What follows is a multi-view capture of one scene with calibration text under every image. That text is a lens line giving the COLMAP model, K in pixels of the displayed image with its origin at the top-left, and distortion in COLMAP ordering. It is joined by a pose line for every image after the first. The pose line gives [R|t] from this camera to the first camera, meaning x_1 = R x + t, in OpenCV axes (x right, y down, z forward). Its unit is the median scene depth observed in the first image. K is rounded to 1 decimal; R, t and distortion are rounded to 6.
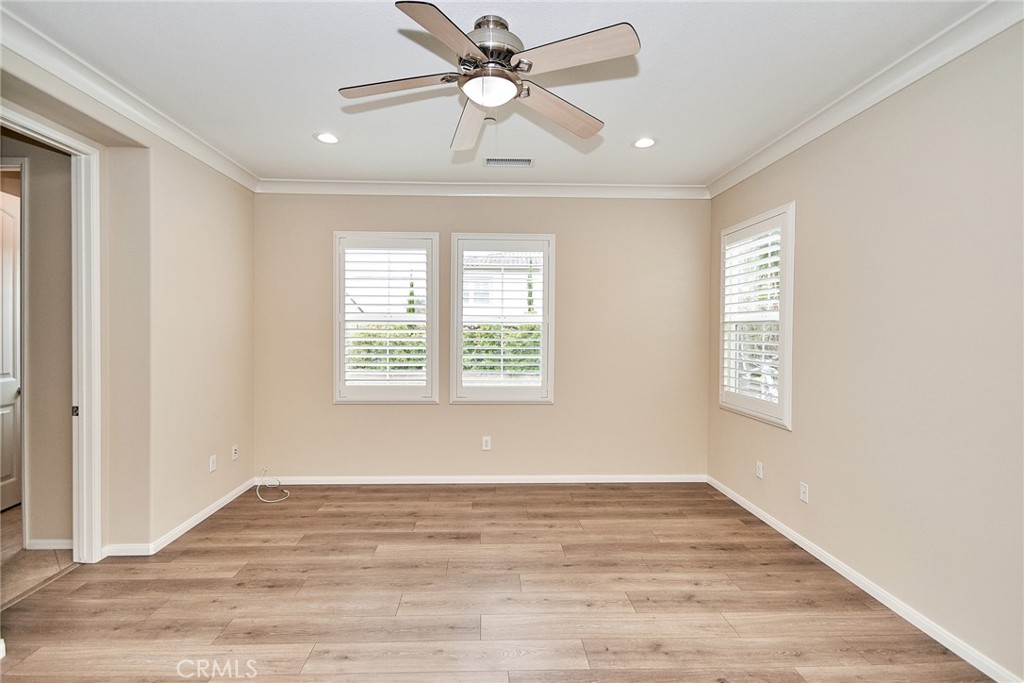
lens RADIAL K [[476.4, 0, 512.0], [0, 476.4, 341.5], [0, 0, 1]] dist [-0.000717, -0.000673]
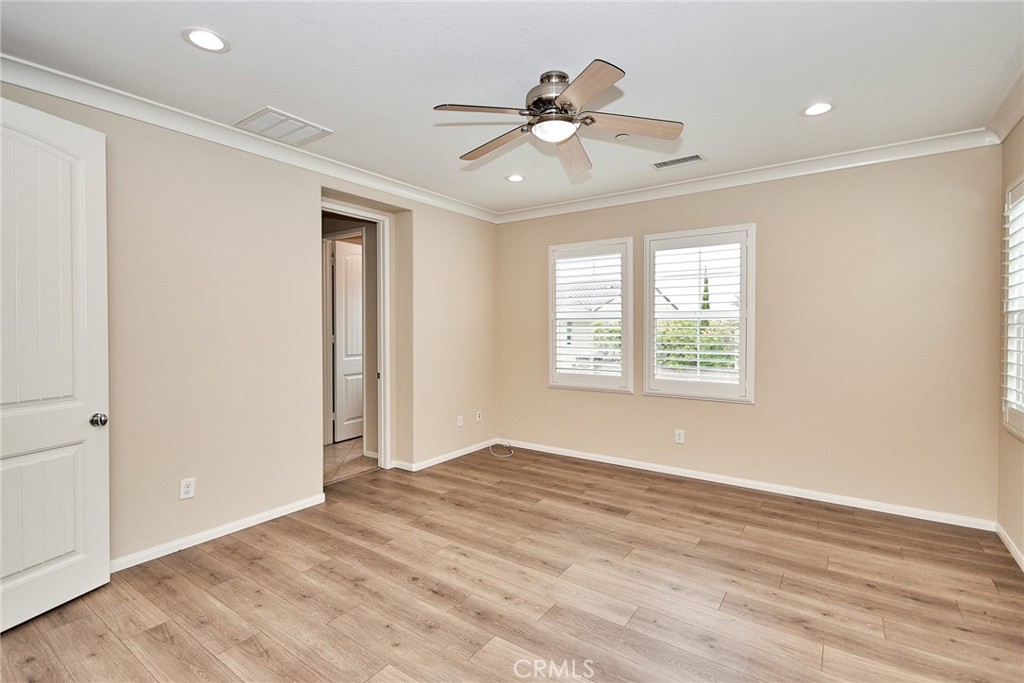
lens RADIAL K [[460.9, 0, 509.4], [0, 460.9, 341.9], [0, 0, 1]] dist [0.001865, -0.007198]
pose [[0.802057, 0.013732, -0.597089, 0.318095], [-0.010593, 0.999905, 0.008766, 0.007000], [0.597153, -0.000706, 0.802127, -0.015078]]
